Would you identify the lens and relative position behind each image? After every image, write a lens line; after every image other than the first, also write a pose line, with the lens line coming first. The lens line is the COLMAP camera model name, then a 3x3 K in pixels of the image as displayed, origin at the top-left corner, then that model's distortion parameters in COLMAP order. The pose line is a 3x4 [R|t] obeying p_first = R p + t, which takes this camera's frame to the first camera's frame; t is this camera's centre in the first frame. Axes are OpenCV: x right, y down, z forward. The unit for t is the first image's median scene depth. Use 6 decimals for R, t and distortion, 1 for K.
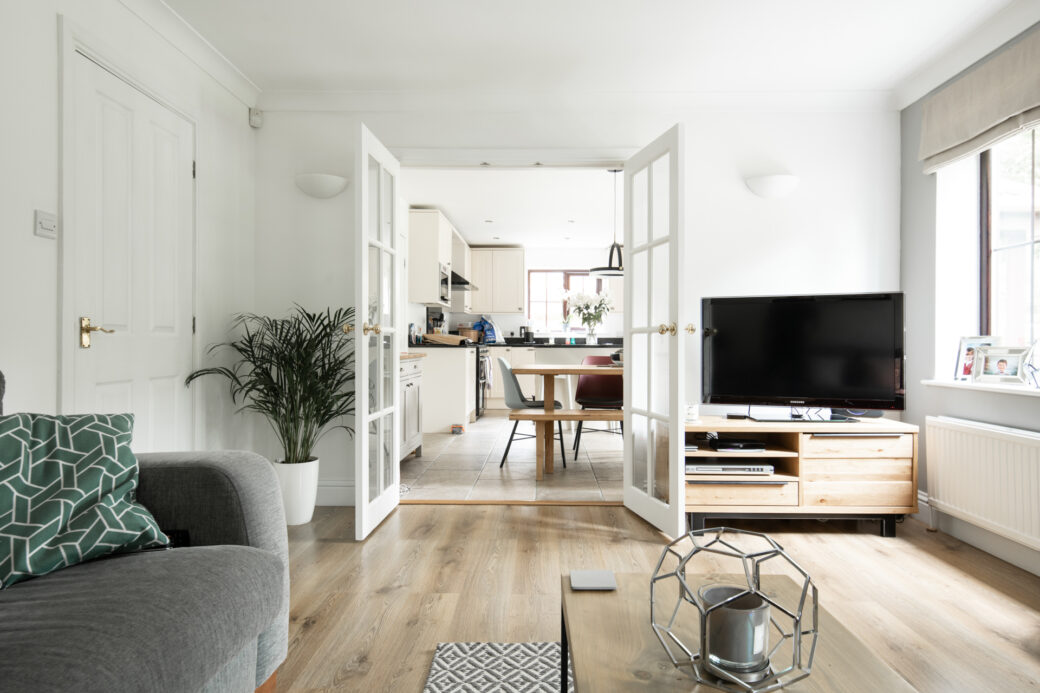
lens RADIAL K [[640.1, 0, 517.3], [0, 640.1, 347.1], [0, 0, 1]] dist [0.004433, 0.000841]
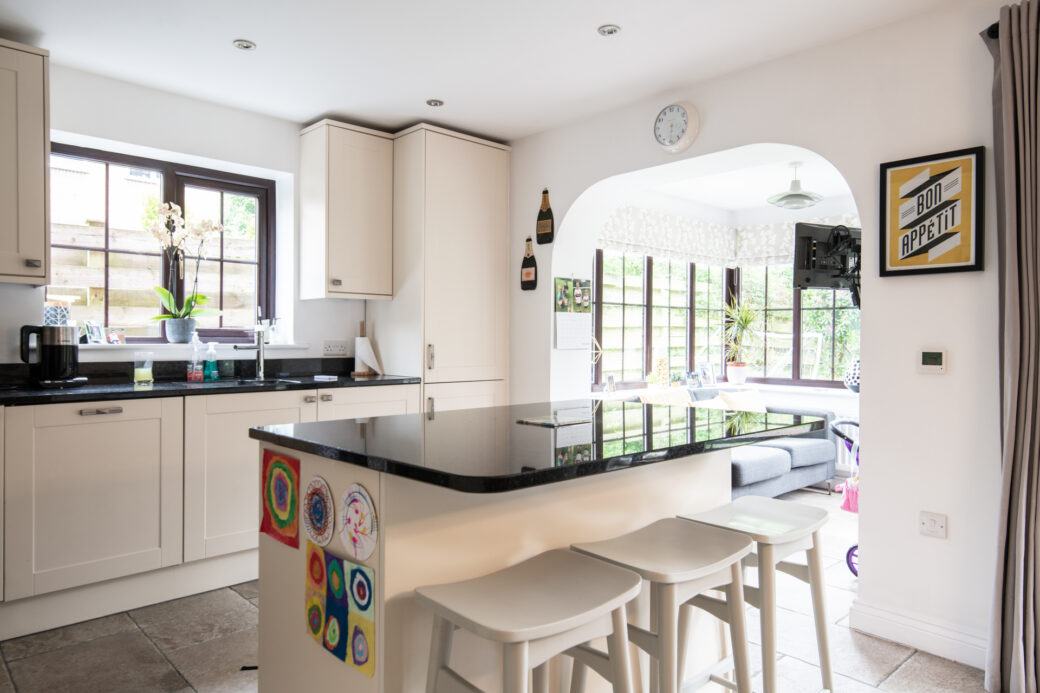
lens RADIAL K [[709.6, 0, 527.2], [0, 709.6, 345.5], [0, 0, 1]] dist [0.035090, -0.003604]
pose [[0.715358, -0.003030, 0.698751, -0.060948], [0.000954, 0.999994, 0.003360, -0.024164], [-0.698757, -0.001737, 0.715357, 0.602975]]
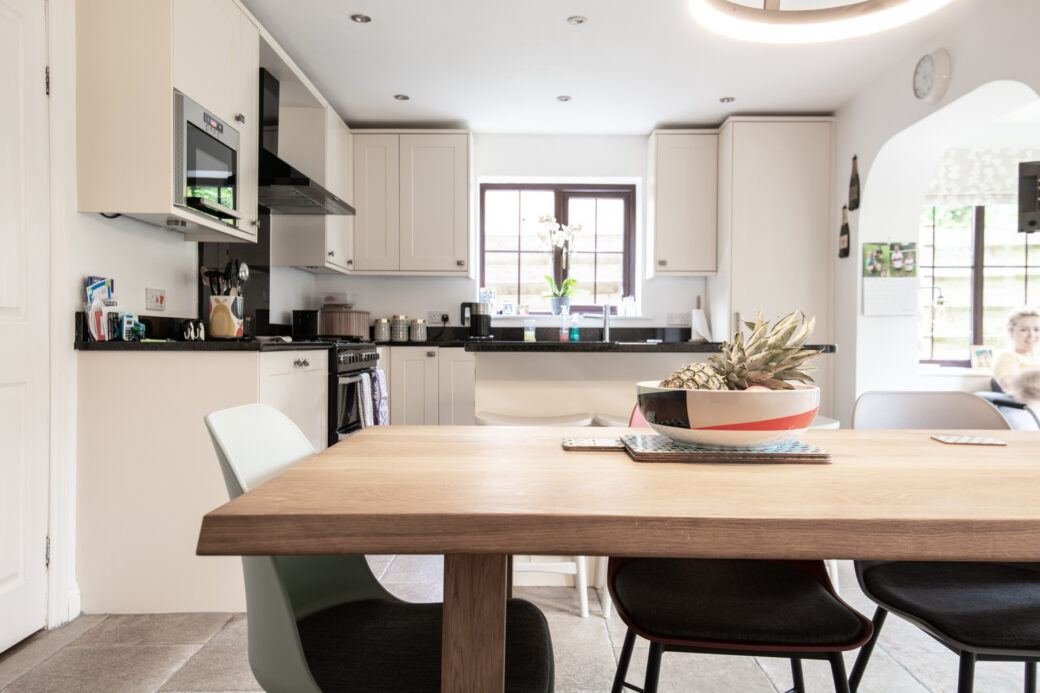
lens RADIAL K [[804.2, 0, 515.9], [0, 804.2, 343.3], [0, 0, 1]] dist [0.080207, 0.003200]
pose [[0.999624, 0.004018, 0.027106, 0.028262], [-0.004010, 0.999992, -0.000361, -0.002992], [-0.027107, 0.000252, 0.999632, 0.417167]]
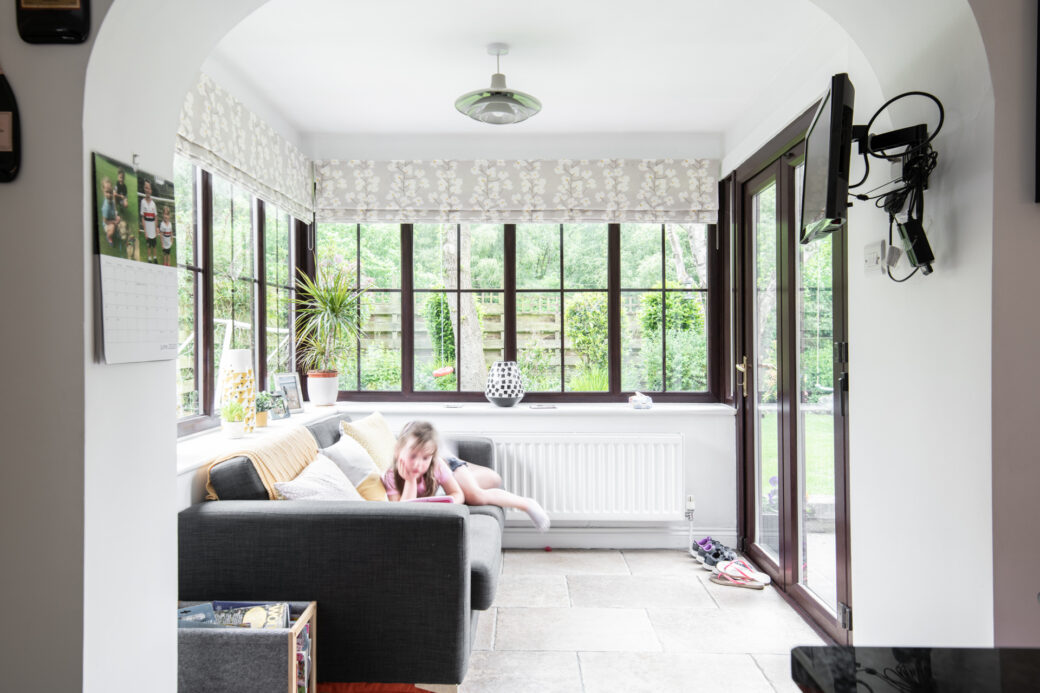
lens RADIAL K [[709.6, 0, 498.0], [0, 709.6, 350.4], [0, 0, 1]] dist [0.035090, -0.003604]
pose [[-0.000907, -0.019898, 0.999802, 0.100071], [0.007208, 0.999776, 0.019904, -0.025480], [-0.999974, 0.007225, -0.000764, 0.812335]]
